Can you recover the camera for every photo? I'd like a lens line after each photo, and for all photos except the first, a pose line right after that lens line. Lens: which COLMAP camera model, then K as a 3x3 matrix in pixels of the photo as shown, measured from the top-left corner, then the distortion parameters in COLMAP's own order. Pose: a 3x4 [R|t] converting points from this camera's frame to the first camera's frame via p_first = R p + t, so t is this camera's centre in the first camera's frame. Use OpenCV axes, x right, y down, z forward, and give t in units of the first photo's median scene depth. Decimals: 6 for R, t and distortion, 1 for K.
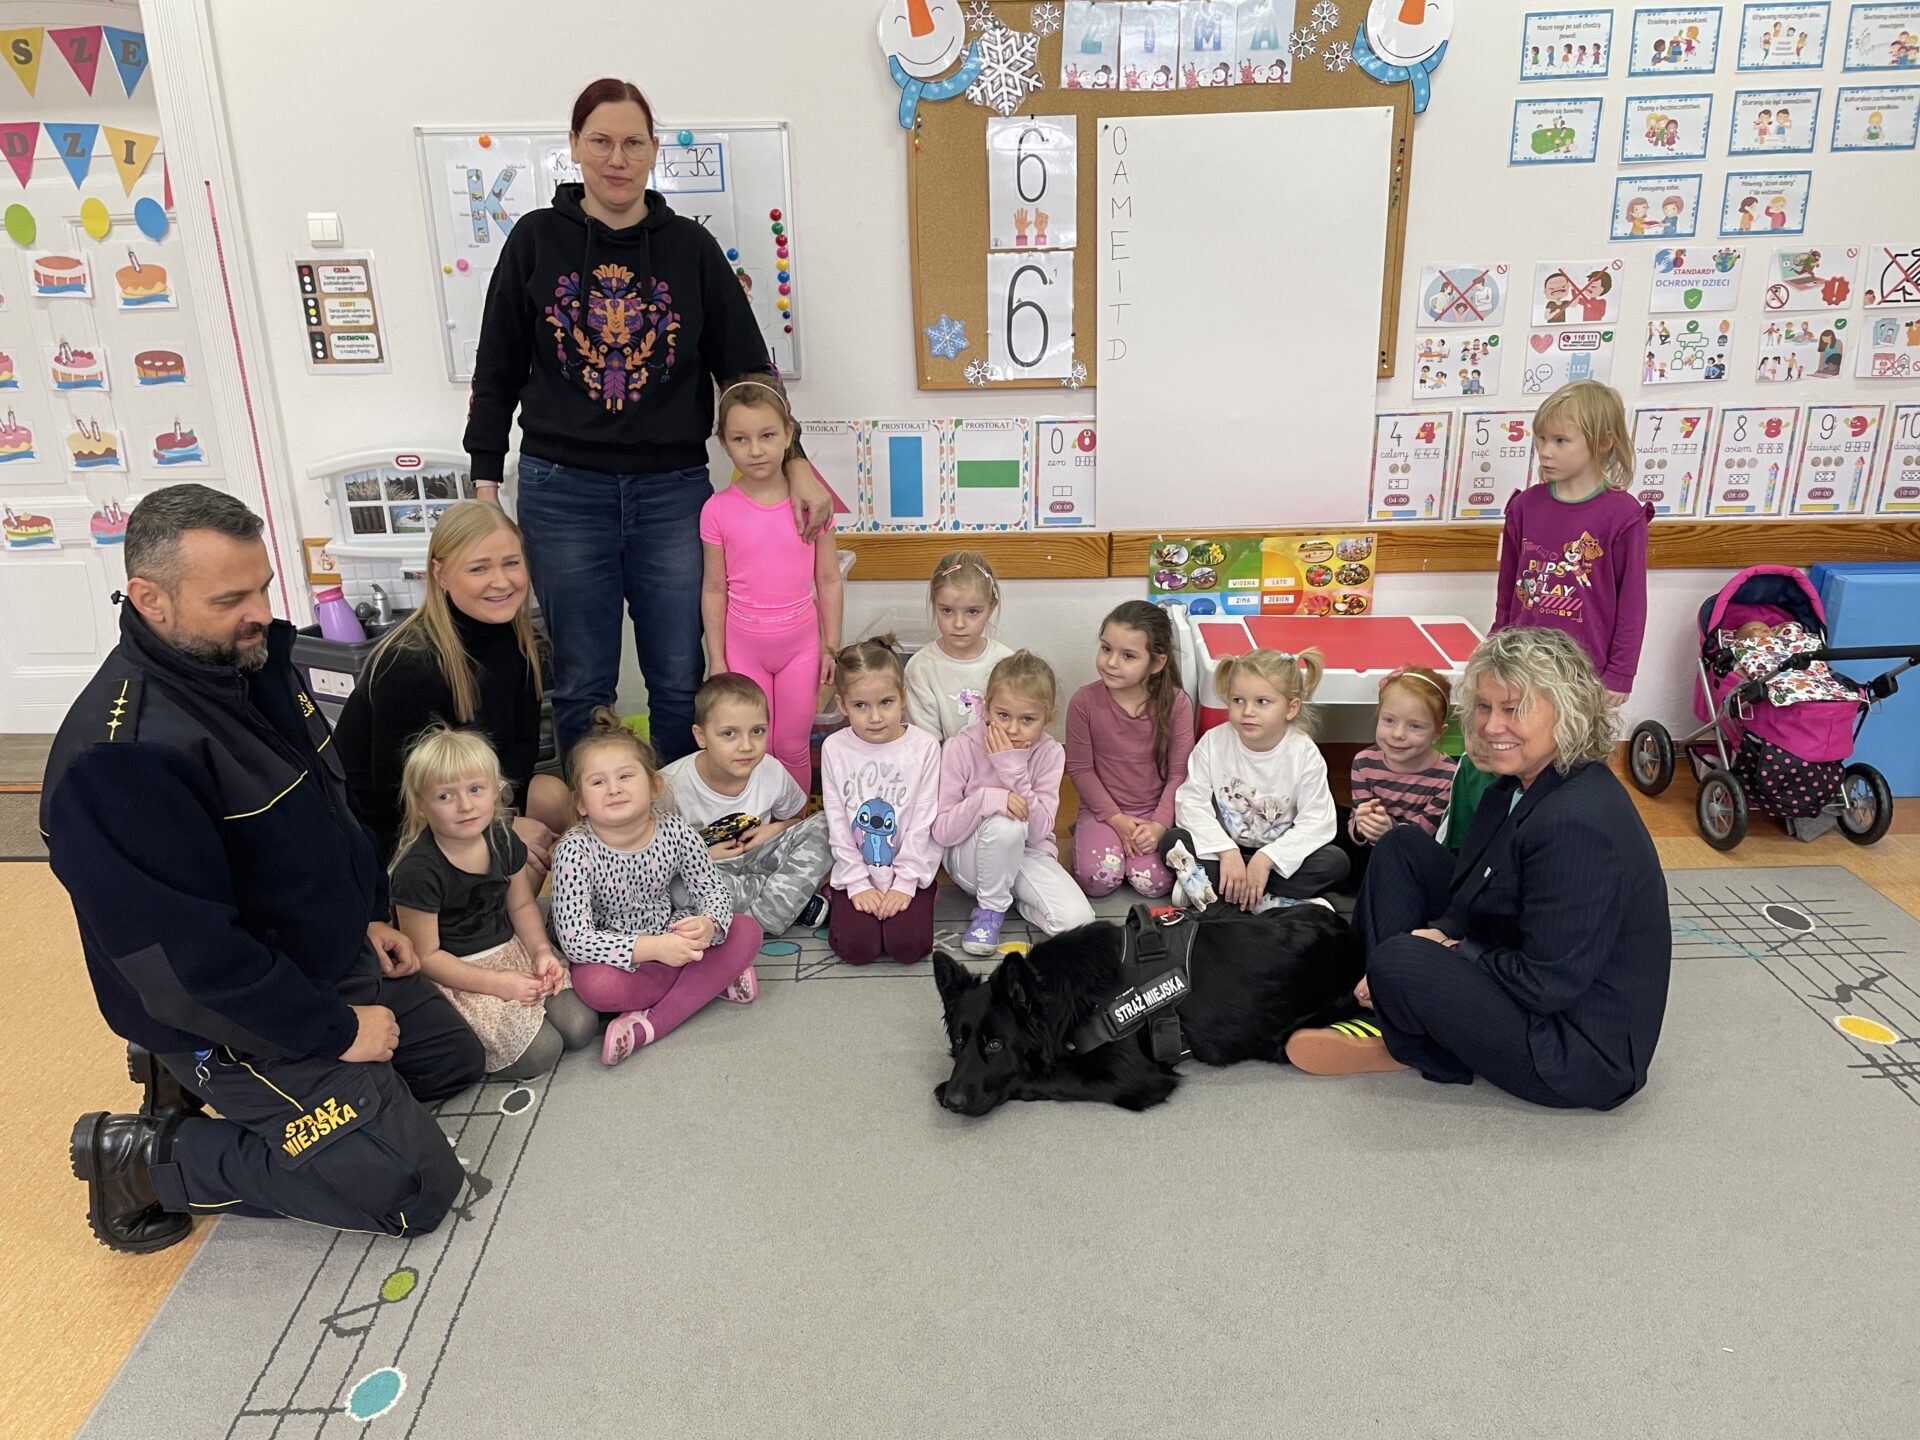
lens RADIAL K [[1477.9, 0, 959.5], [0, 1477.9, 721.9], [0, 0, 1]] dist [0.008210, -0.012720]
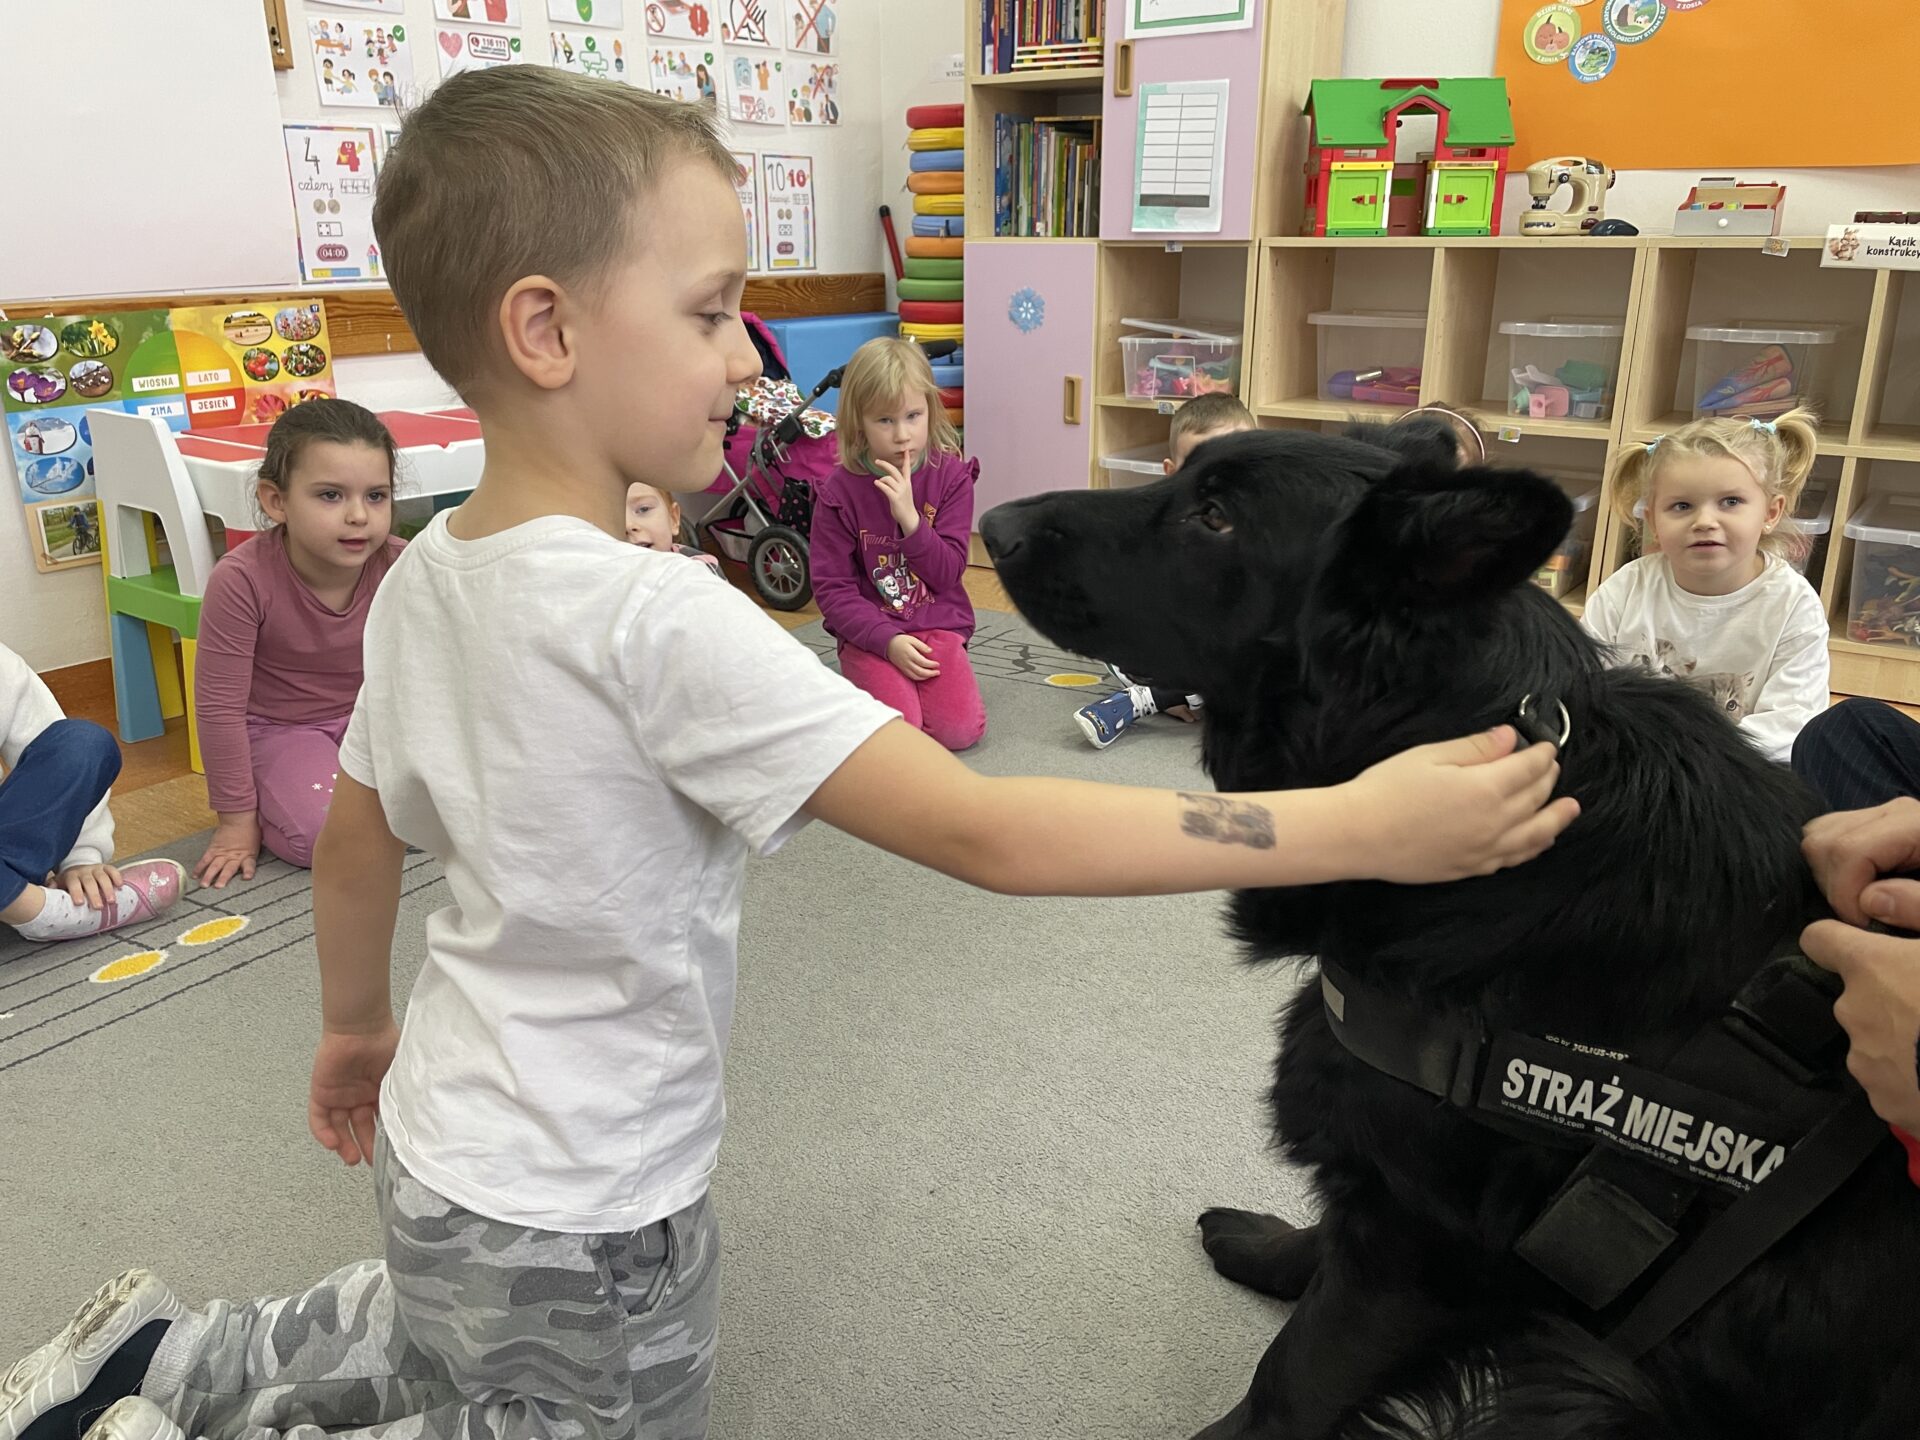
lens RADIAL K [[1477.9, 0, 957.3], [0, 1477.9, 718.3], [0, 0, 1]] dist [0.008210, -0.012720]
pose [[0.561932, -0.247329, 0.789342, -0.161651], [0.278058, 0.955203, 0.101350, 0.079929], [-0.779048, 0.162531, 0.605531, 0.359018]]
